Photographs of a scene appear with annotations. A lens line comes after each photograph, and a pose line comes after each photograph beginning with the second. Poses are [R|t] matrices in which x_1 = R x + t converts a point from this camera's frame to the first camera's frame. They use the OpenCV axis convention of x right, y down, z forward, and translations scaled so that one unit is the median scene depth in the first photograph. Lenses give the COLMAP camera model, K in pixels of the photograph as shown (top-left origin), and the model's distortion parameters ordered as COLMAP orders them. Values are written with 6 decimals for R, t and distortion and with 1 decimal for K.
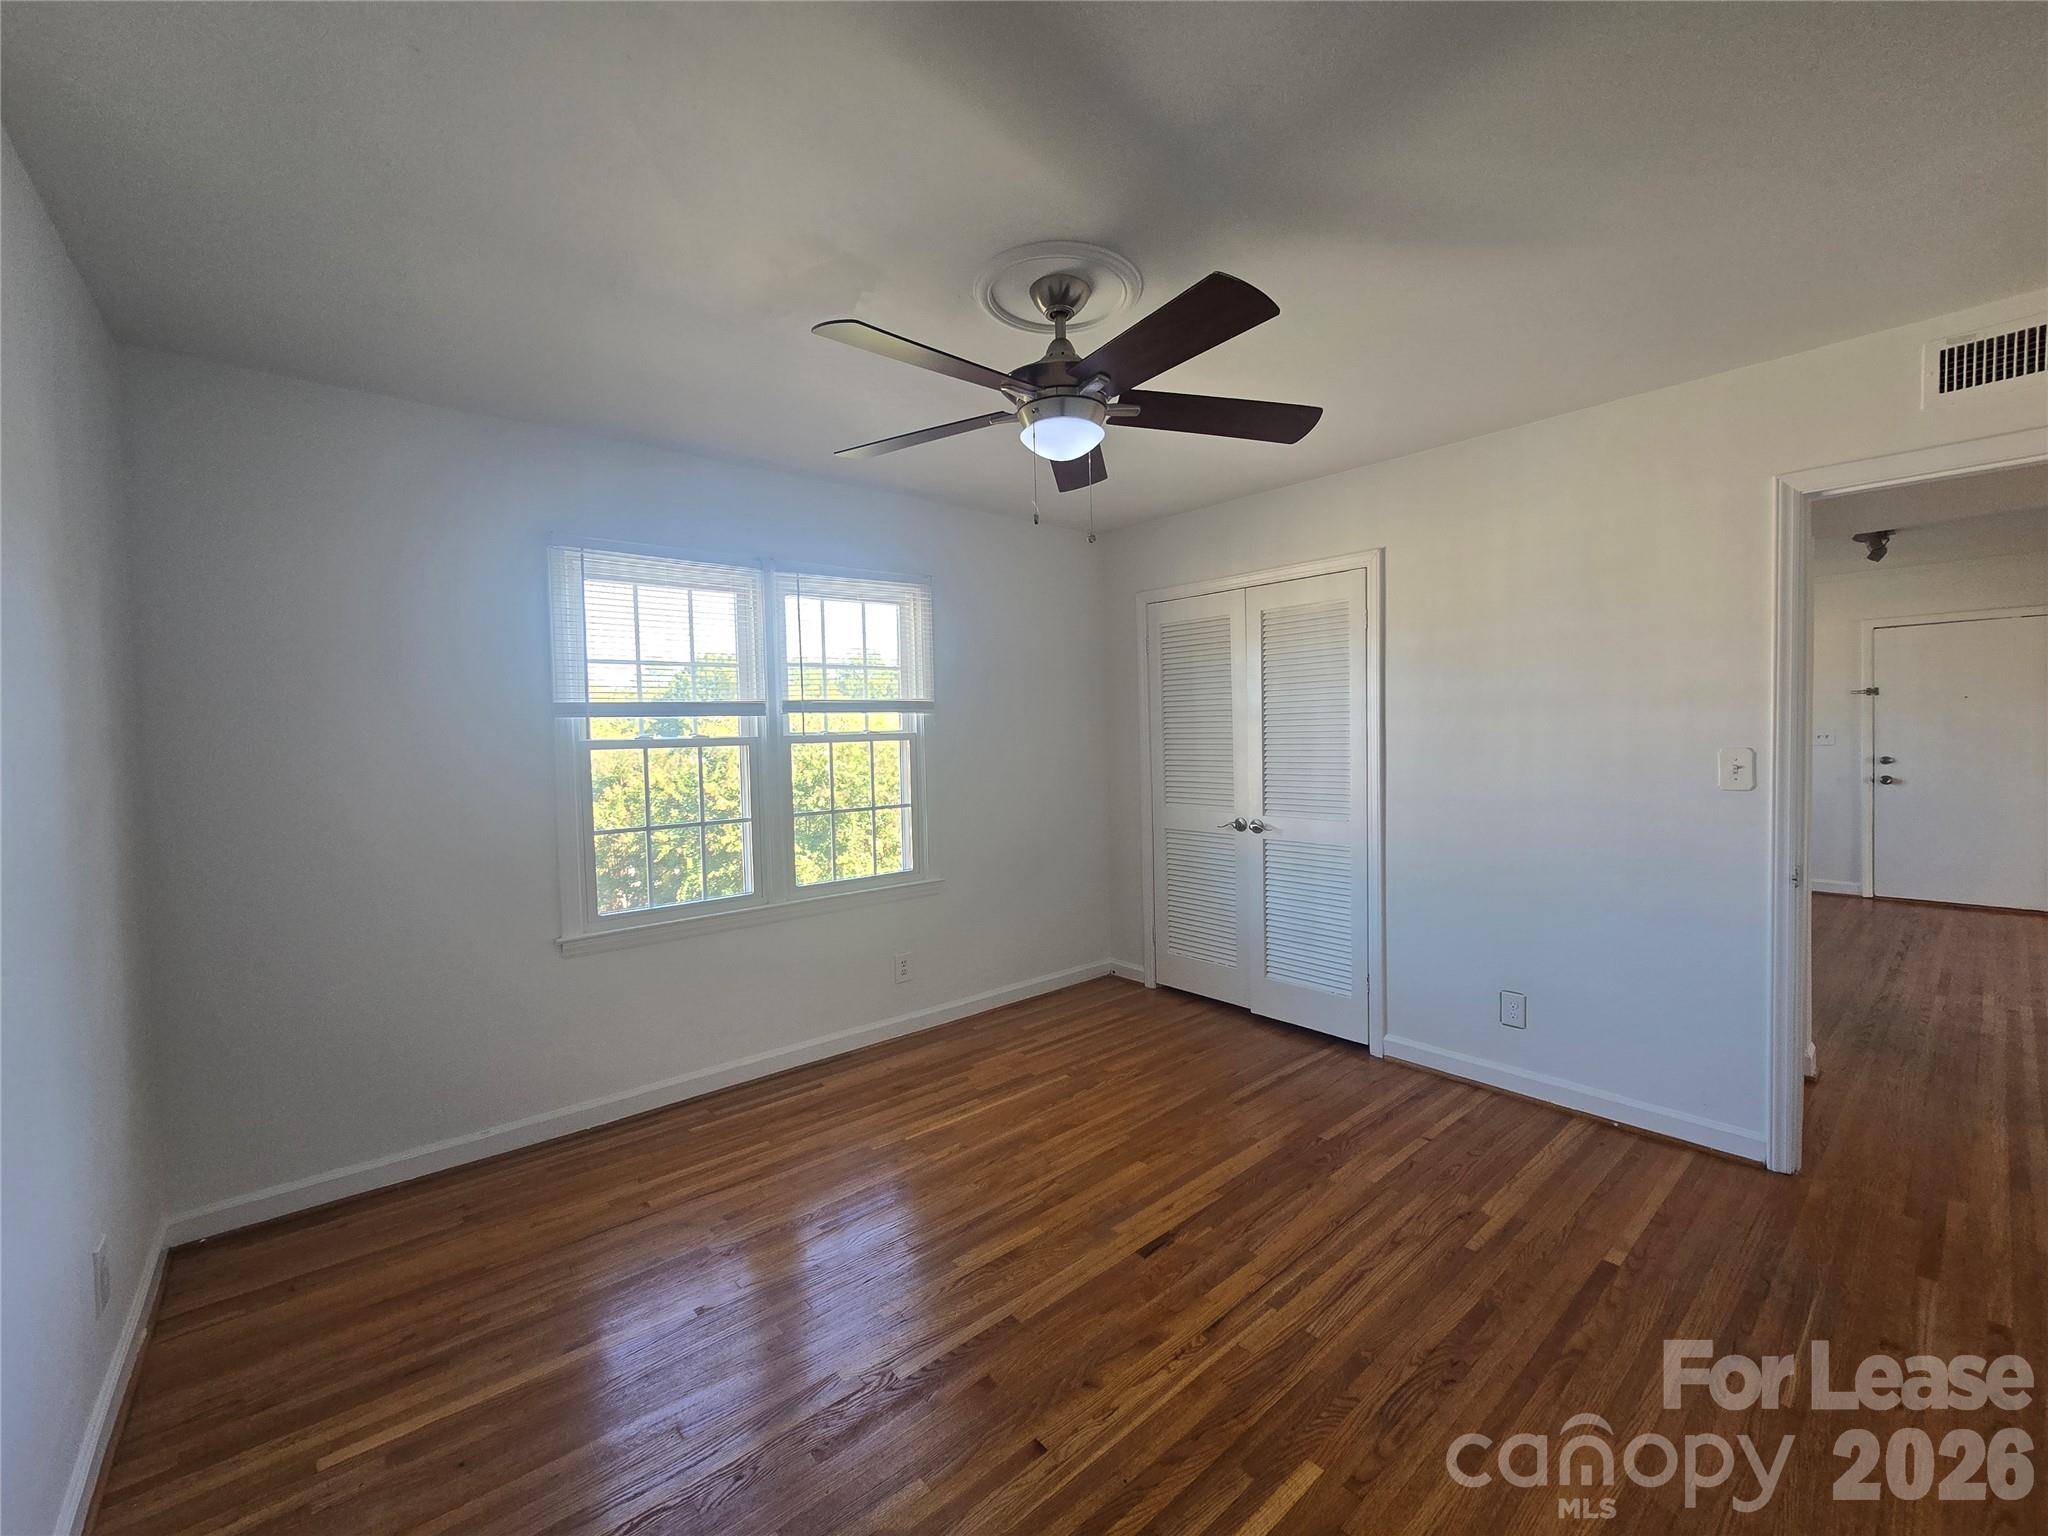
lens RADIAL K [[835.2, 0, 1021.3], [0, 835.2, 761.7], [0, 0, 1]] dist [-0.001767, -0.000684]
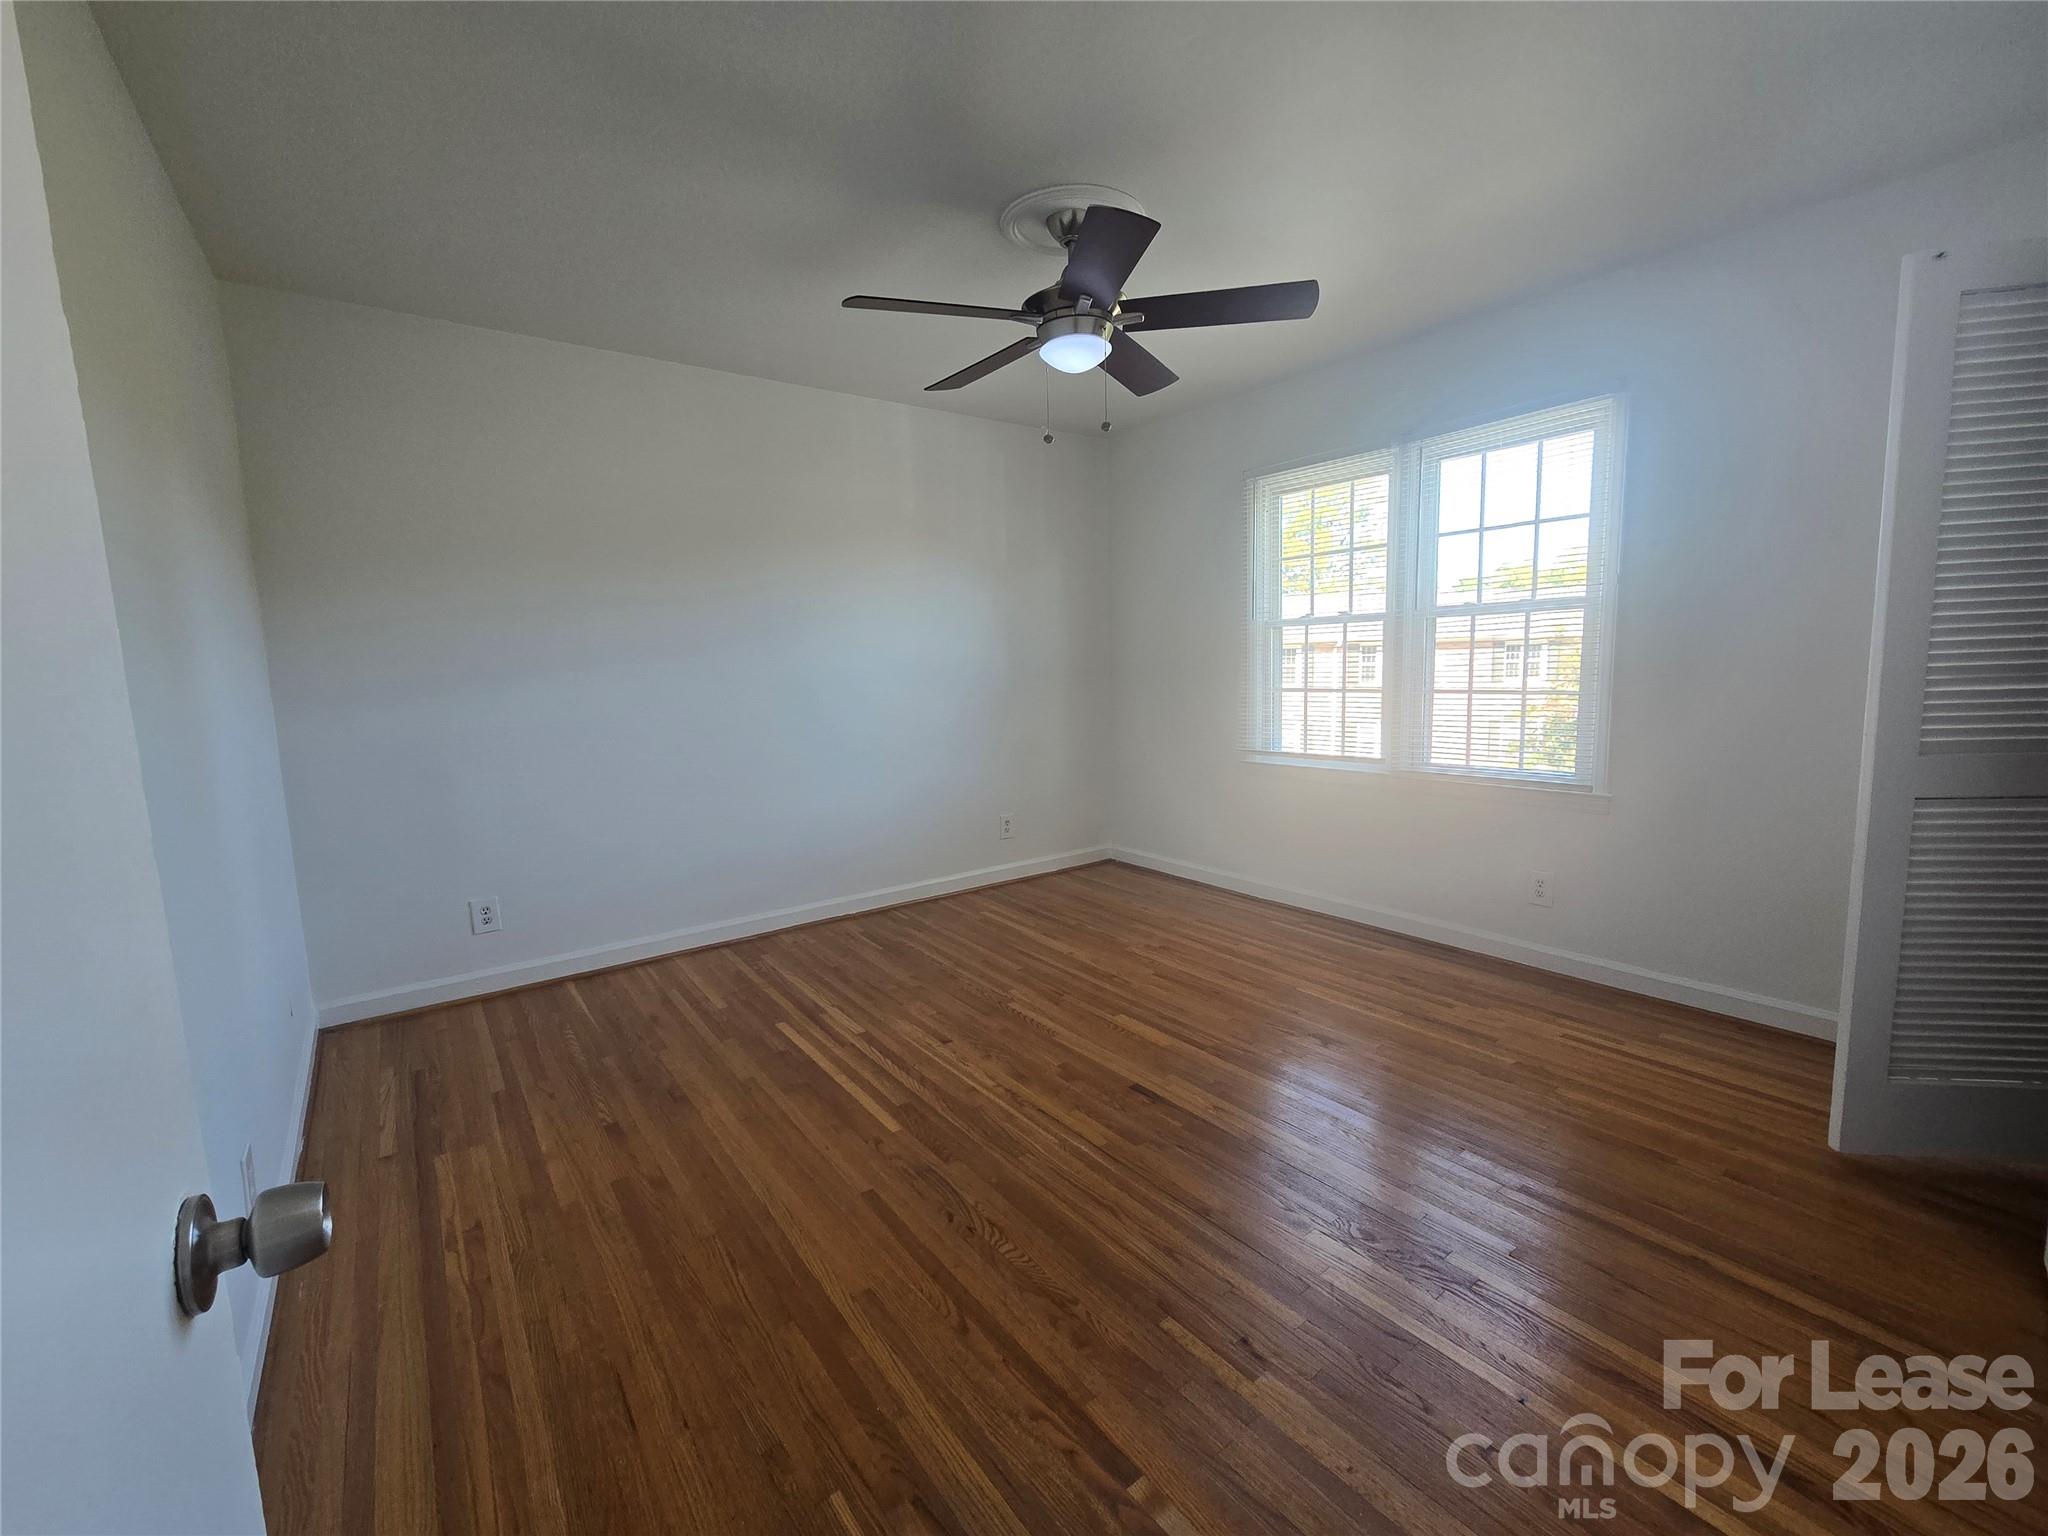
lens RADIAL K [[835.2, 0, 1021.3], [0, 835.2, 761.7], [0, 0, 1]] dist [-0.001767, -0.000684]
pose [[-0.050920, 0.146909, -0.987838, 0.774081], [-0.012814, 0.988944, 0.147734, 0.007744], [0.998621, 0.020181, -0.048475, 0.594891]]
